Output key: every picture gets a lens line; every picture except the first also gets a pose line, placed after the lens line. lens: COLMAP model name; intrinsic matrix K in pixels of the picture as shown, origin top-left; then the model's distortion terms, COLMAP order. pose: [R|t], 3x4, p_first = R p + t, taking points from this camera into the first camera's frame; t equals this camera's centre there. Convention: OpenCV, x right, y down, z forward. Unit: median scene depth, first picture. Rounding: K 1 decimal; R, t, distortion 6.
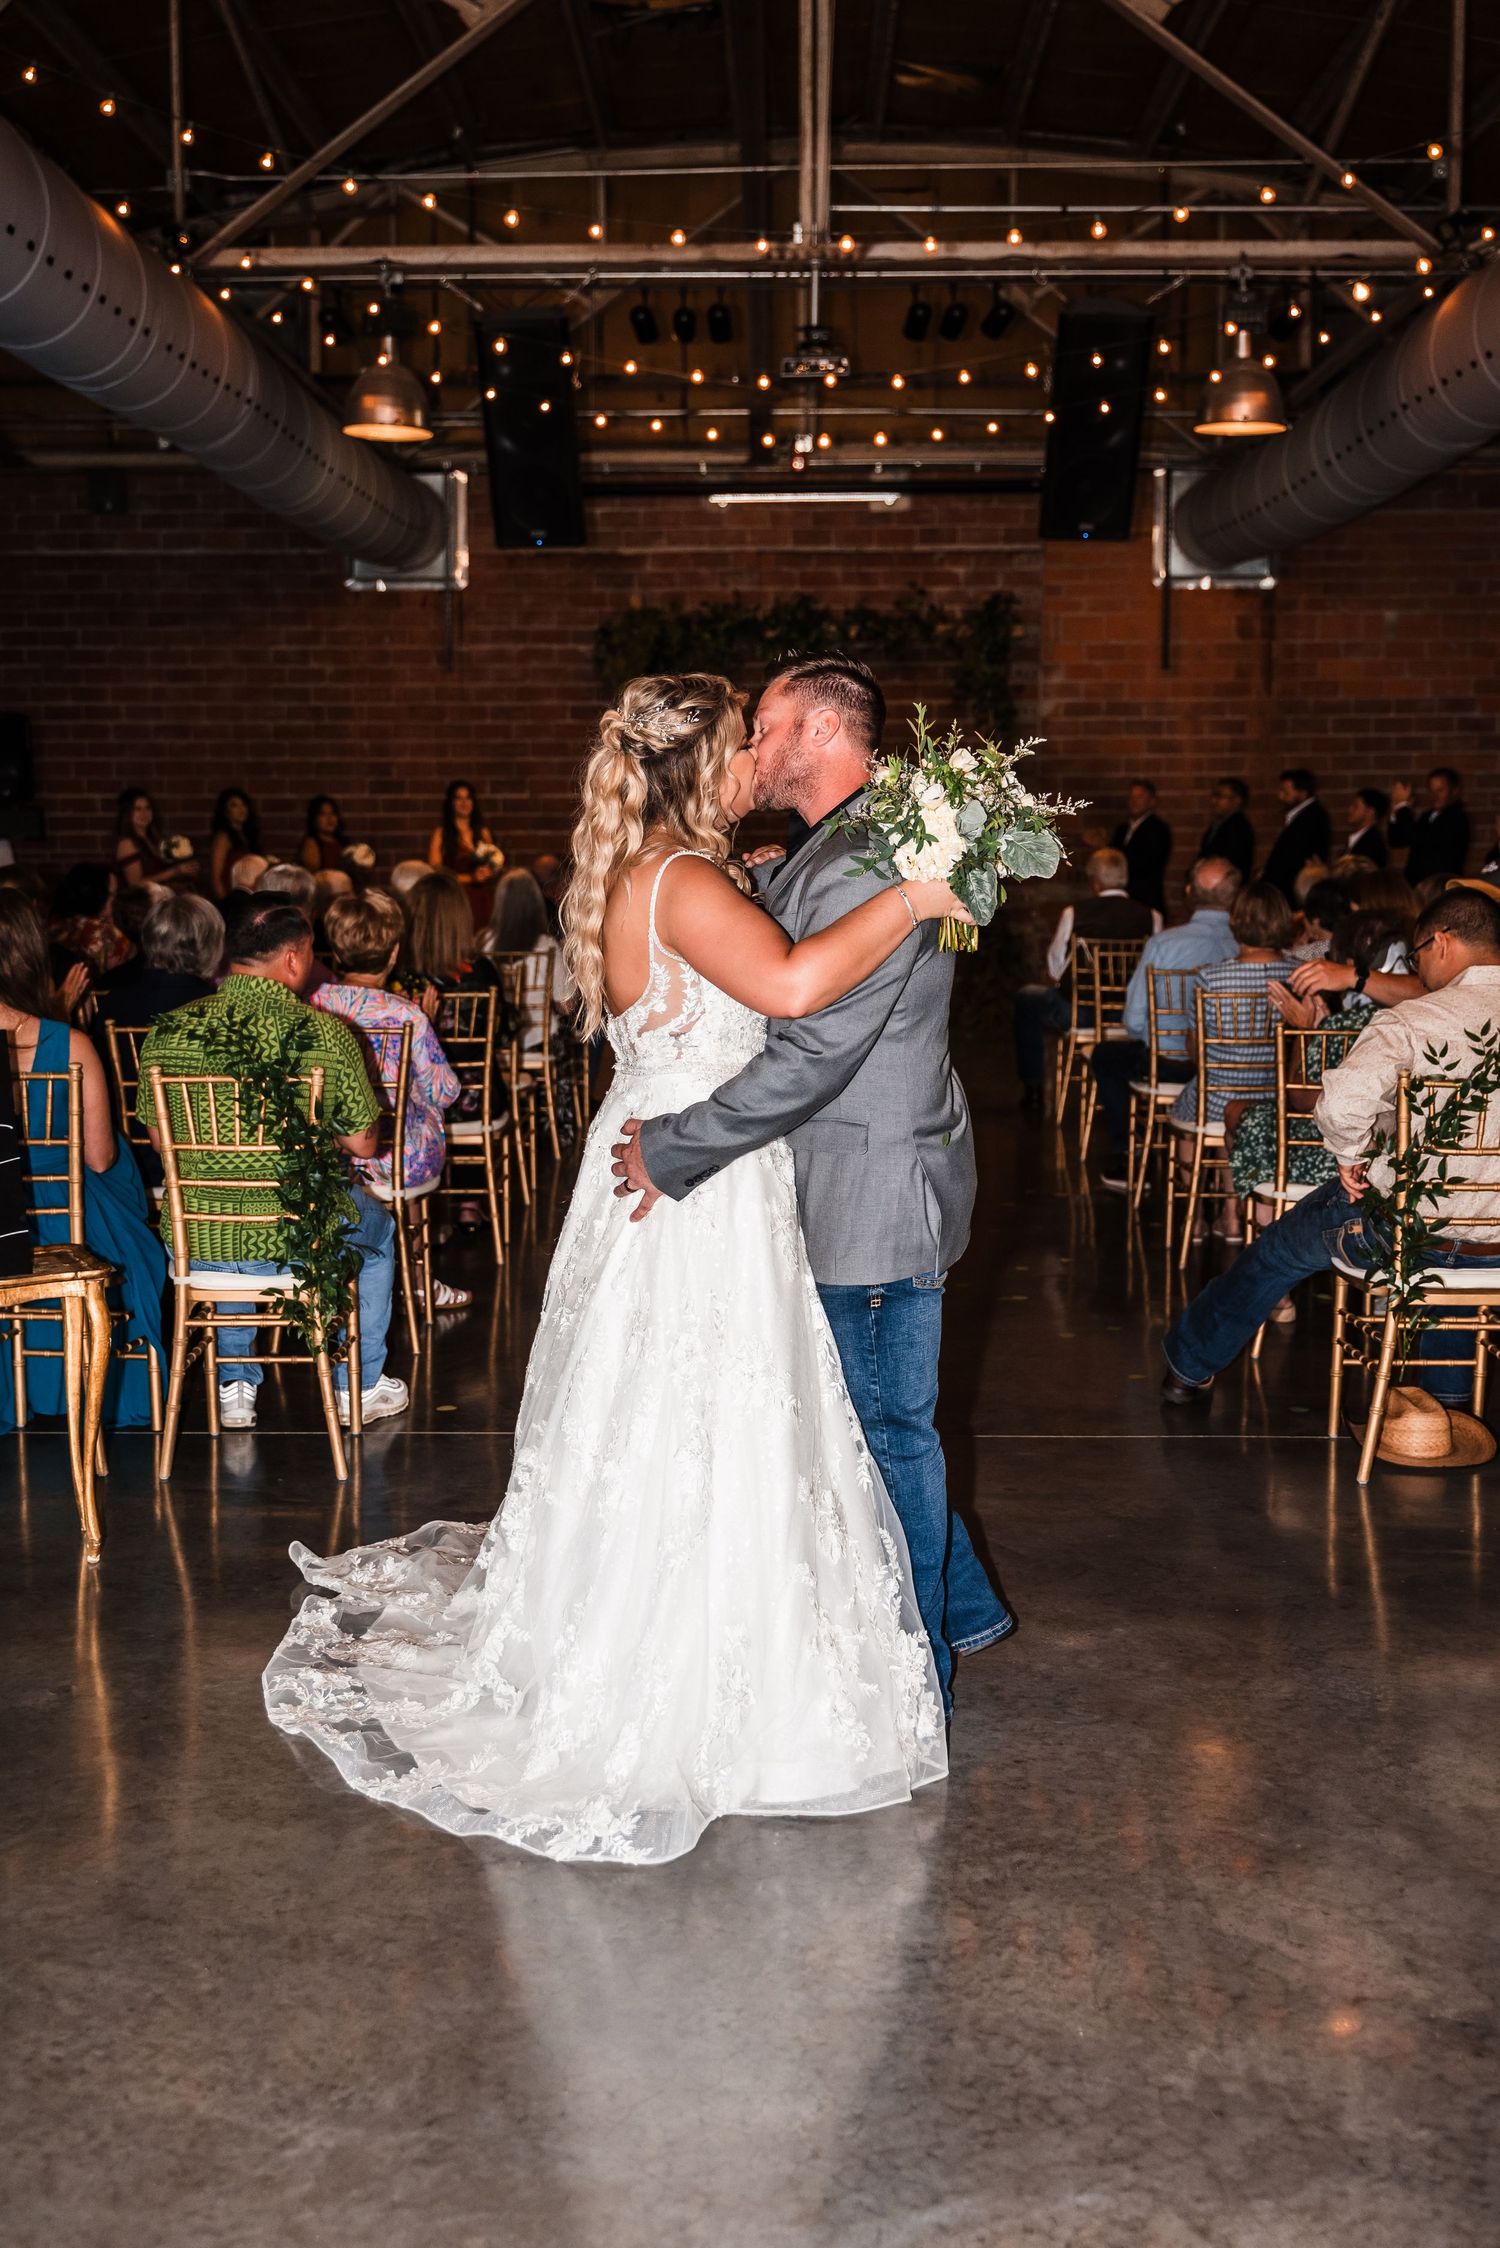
lens RADIAL K [[2620.6, 0, 746.6], [0, 2620.6, 1124.0], [0, 0, 1]] dist [-0.001763, 0.000000]
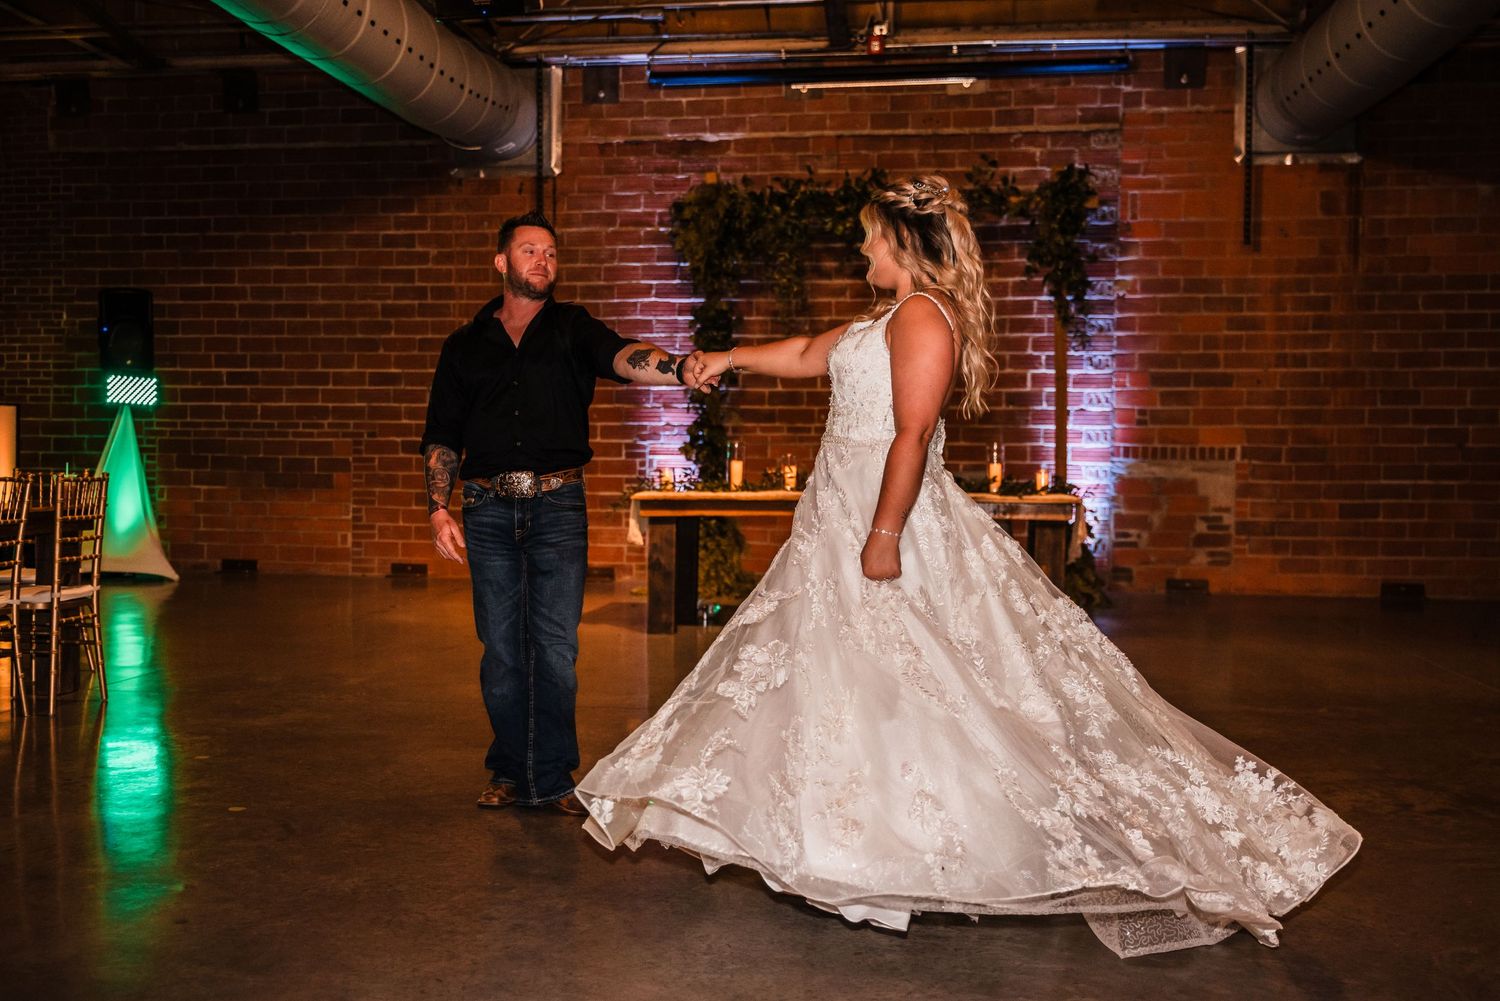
lens RADIAL K [[1660.9, 0, 708.1], [0, 1660.9, 511.0], [0, 0, 1]] dist [0.000017, 0.000000]
pose [[0.990197, 0.015659, -0.138796, 0.047084], [-0.026638, 0.996628, -0.077604, -0.019413], [0.137113, 0.080540, 0.987276, 0.360247]]
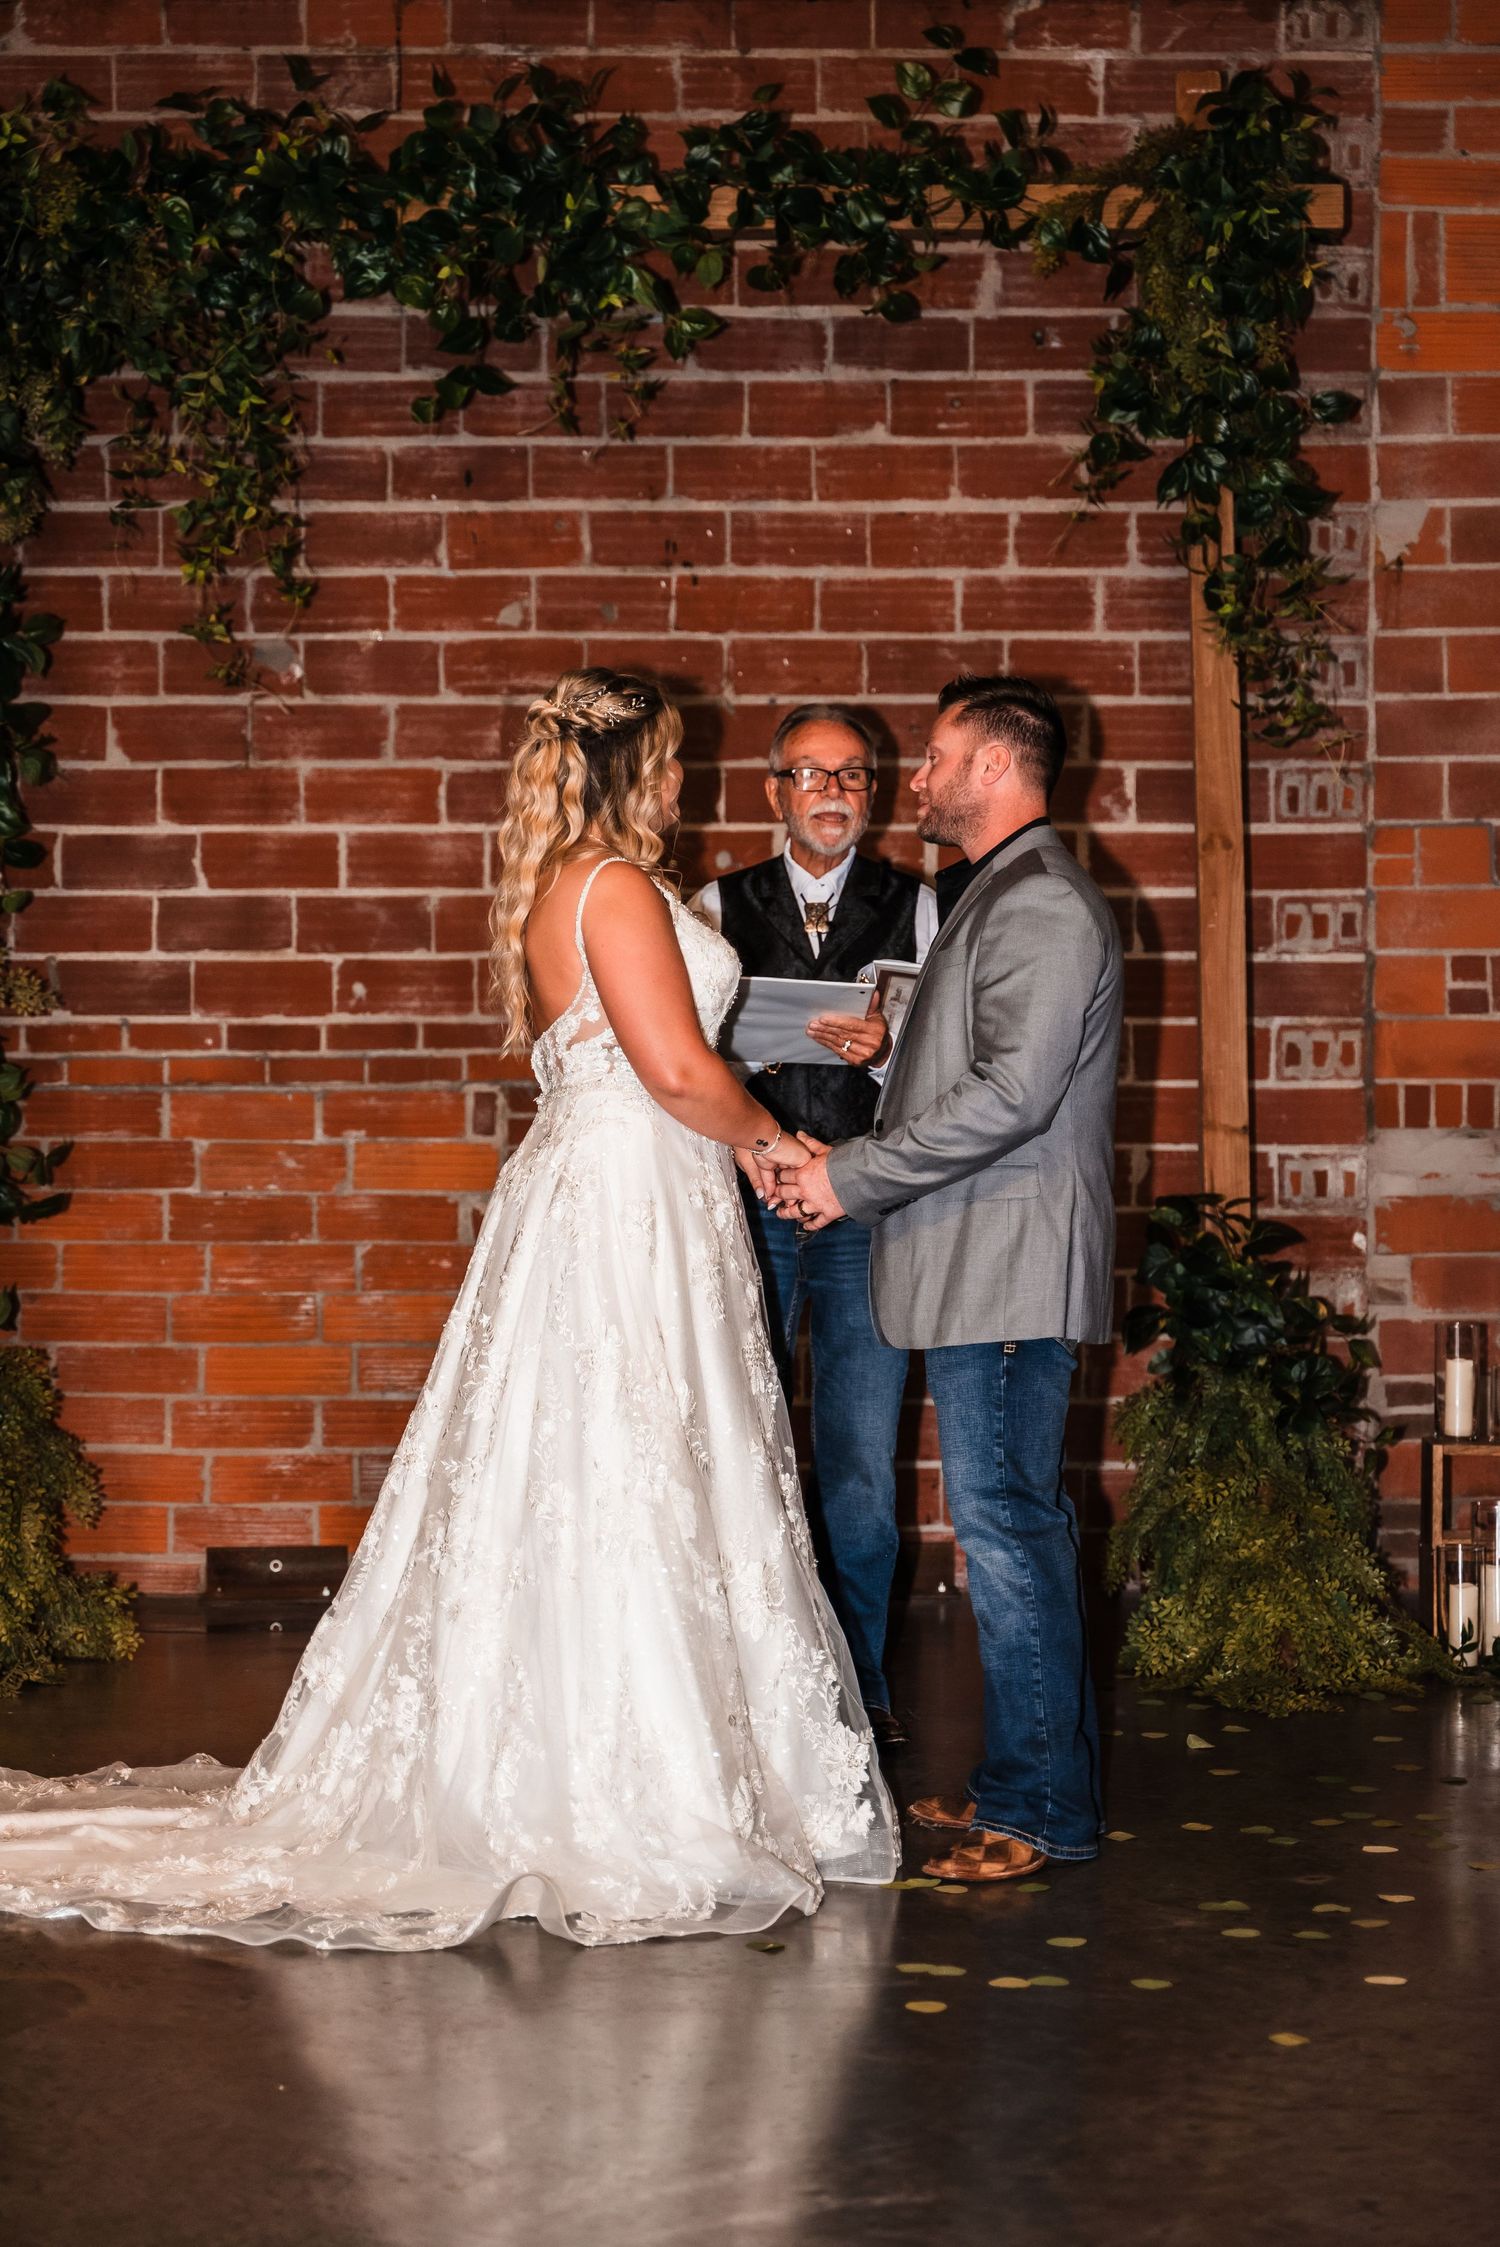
lens RADIAL K [[3681.2, 0, 761.2], [0, 3681.2, 1112.2], [0, 0, 1]] dist [-0.003898, 0.000000]
pose [[0.999253, 0.000383, 0.038637, 0.028861], [0.003938, 0.993735, -0.111690, -0.049804], [-0.038438, 0.111758, 0.992992, 0.608845]]
